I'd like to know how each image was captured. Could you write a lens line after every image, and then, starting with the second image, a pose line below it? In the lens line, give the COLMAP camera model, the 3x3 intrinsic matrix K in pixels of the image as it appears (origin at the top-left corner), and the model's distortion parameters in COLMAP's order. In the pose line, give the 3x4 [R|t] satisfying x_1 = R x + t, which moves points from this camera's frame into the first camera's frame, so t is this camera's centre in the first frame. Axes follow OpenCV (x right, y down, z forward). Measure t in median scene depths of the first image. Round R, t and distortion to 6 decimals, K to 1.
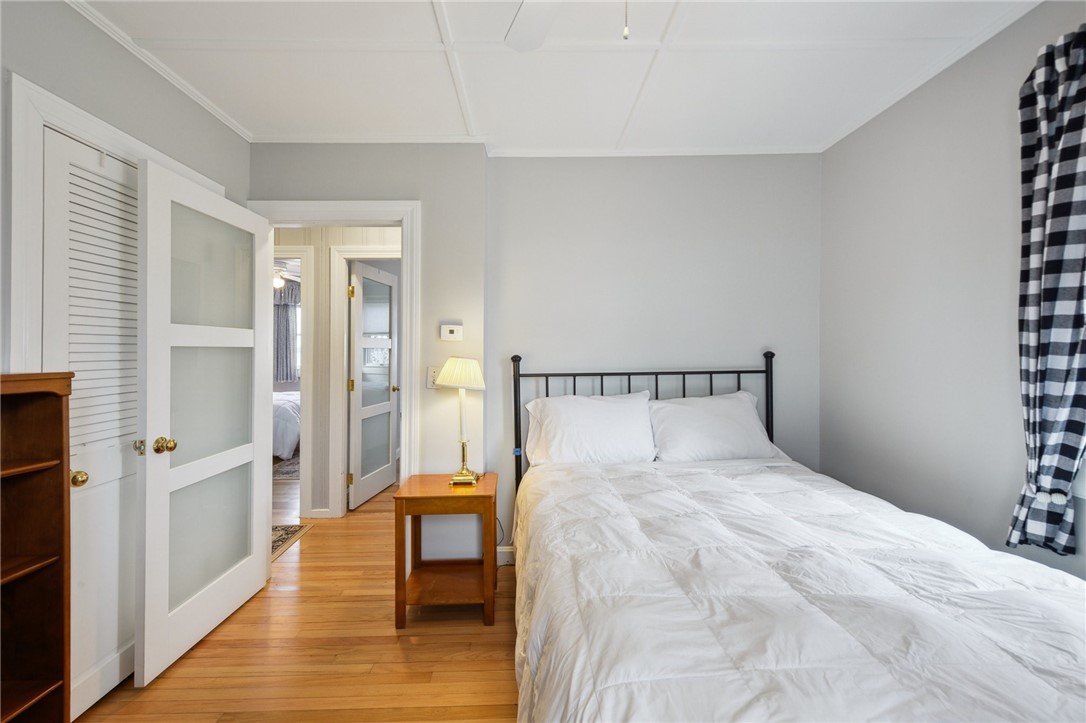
lens RADIAL K [[446.7, 0, 542.9], [0, 446.7, 353.4], [0, 0, 1]] dist [0.010814, -0.000495]
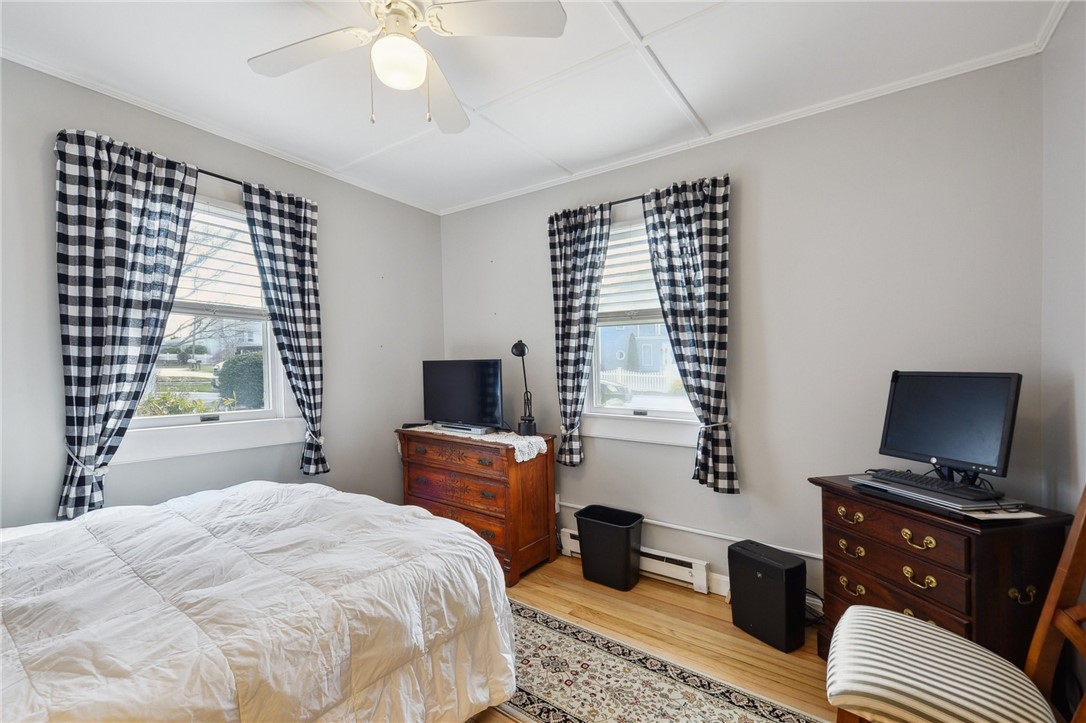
lens RADIAL K [[446.7, 0, 542.4], [0, 446.7, 364.5], [0, 0, 1]] dist [0.010814, -0.000495]
pose [[-0.807424, 0.001541, 0.589969, -0.905275], [-0.005687, 0.999930, -0.010394, 0.013358], [-0.589944, -0.011748, -0.807359, 1.647949]]
